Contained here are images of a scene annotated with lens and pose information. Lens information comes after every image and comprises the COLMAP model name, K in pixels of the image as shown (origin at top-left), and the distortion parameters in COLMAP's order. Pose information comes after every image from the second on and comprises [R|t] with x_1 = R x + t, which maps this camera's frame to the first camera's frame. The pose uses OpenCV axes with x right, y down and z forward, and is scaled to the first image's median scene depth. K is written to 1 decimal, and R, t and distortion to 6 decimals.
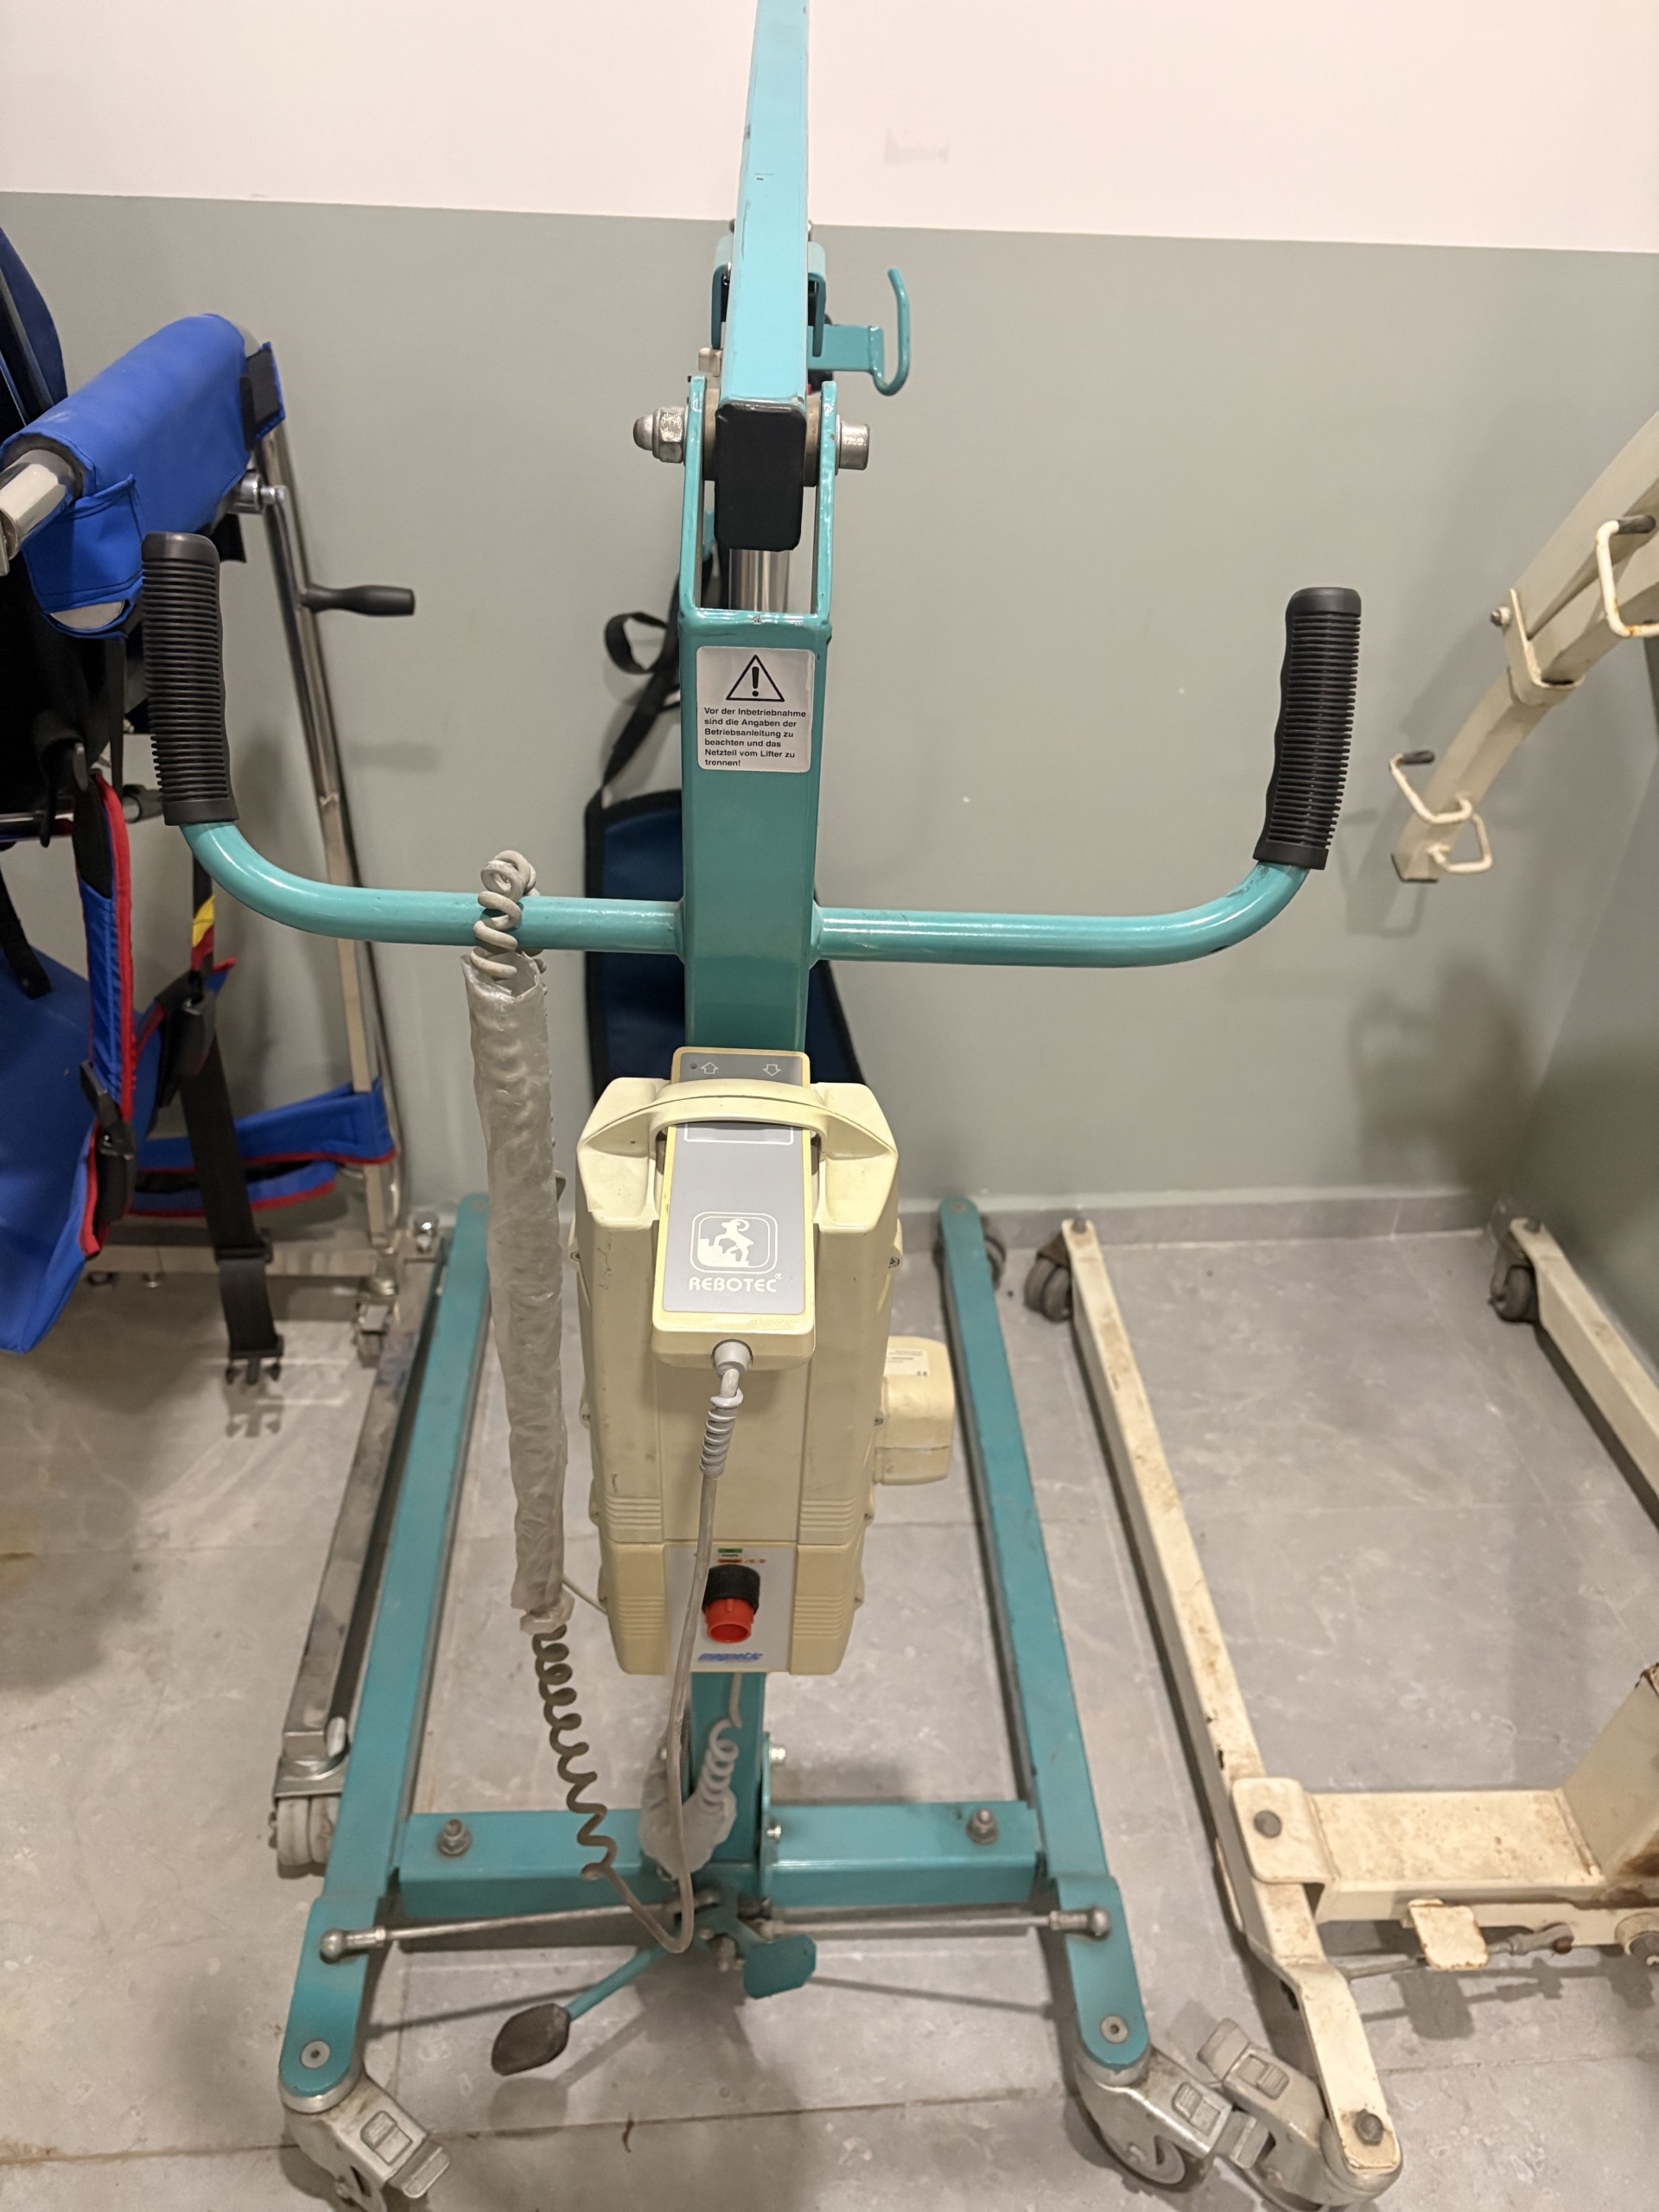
lens RADIAL K [[1710.2, 0, 829.5], [0, 1710.2, 1106.0], [0, 0, 1]] dist [0.028651, -0.043668]
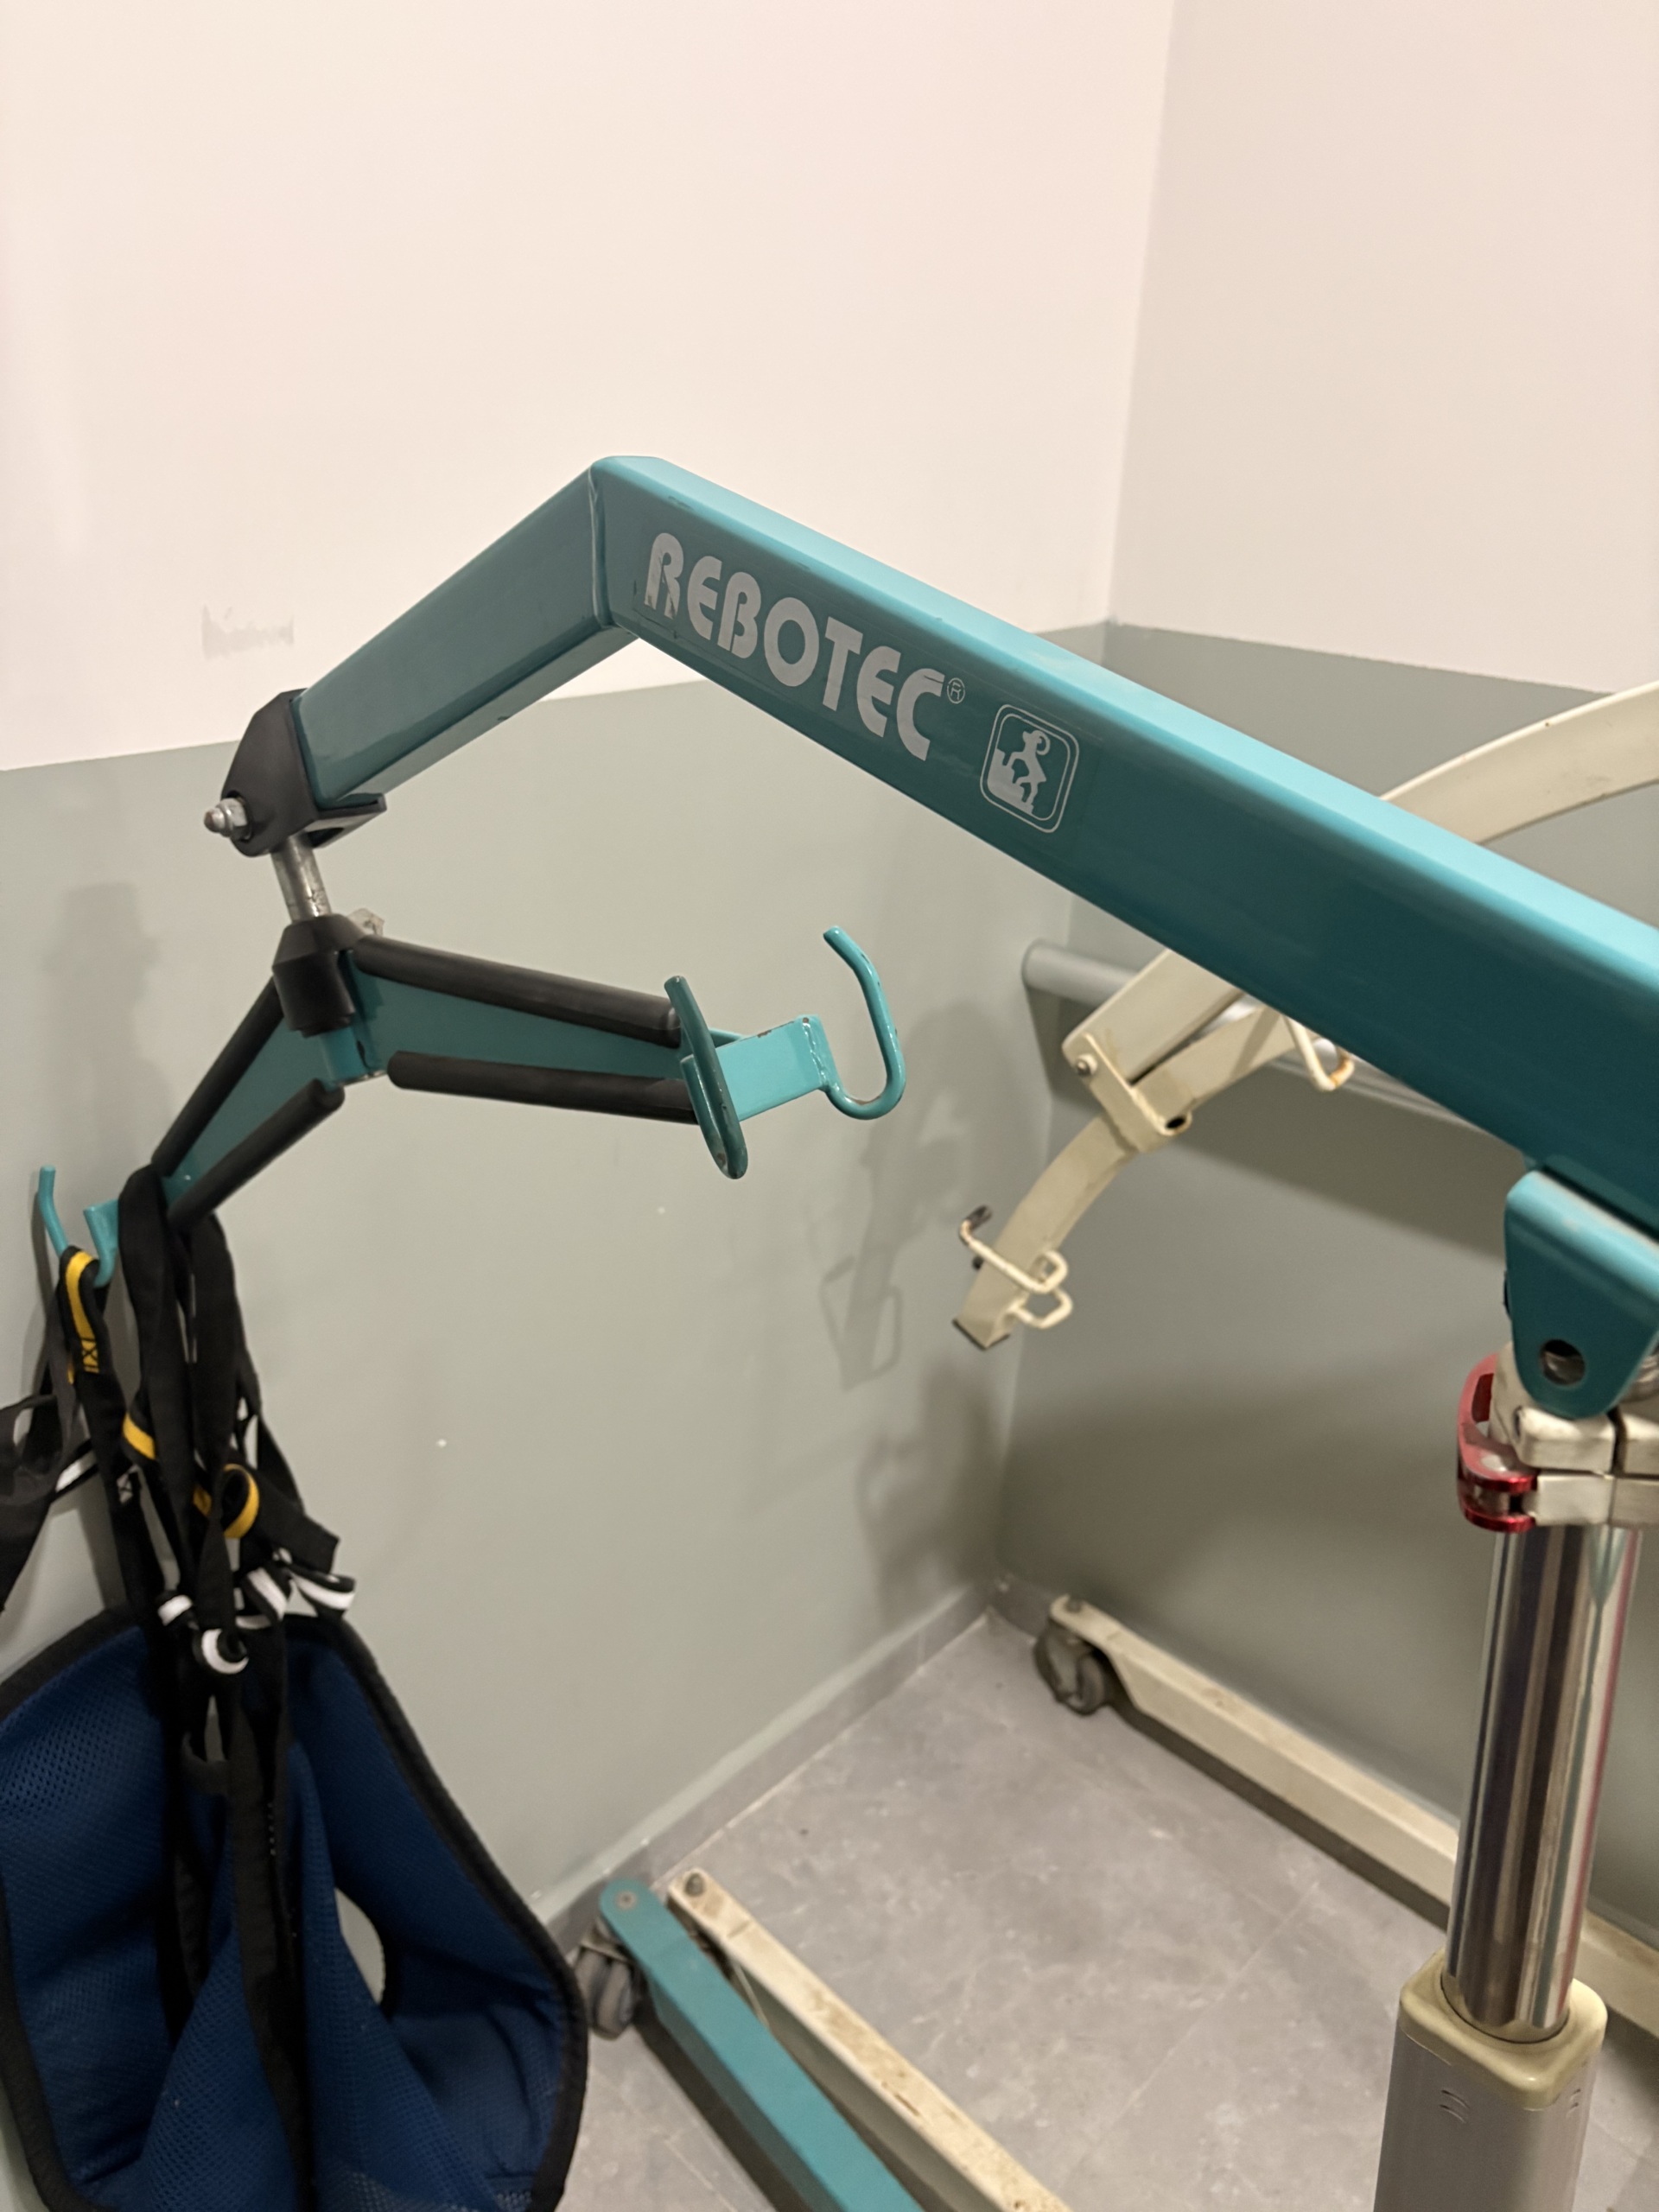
lens RADIAL K [[1710.1, 0, 829.5], [0, 1710.1, 1106.0], [0, 0, 1]] dist [0.010398, 0.000361]
pose [[0.750298, -0.279205, 0.599247, -0.210968], [0.348344, 0.937367, 0.000594, -0.294852], [-0.561880, 0.208299, 0.800564, 0.373262]]
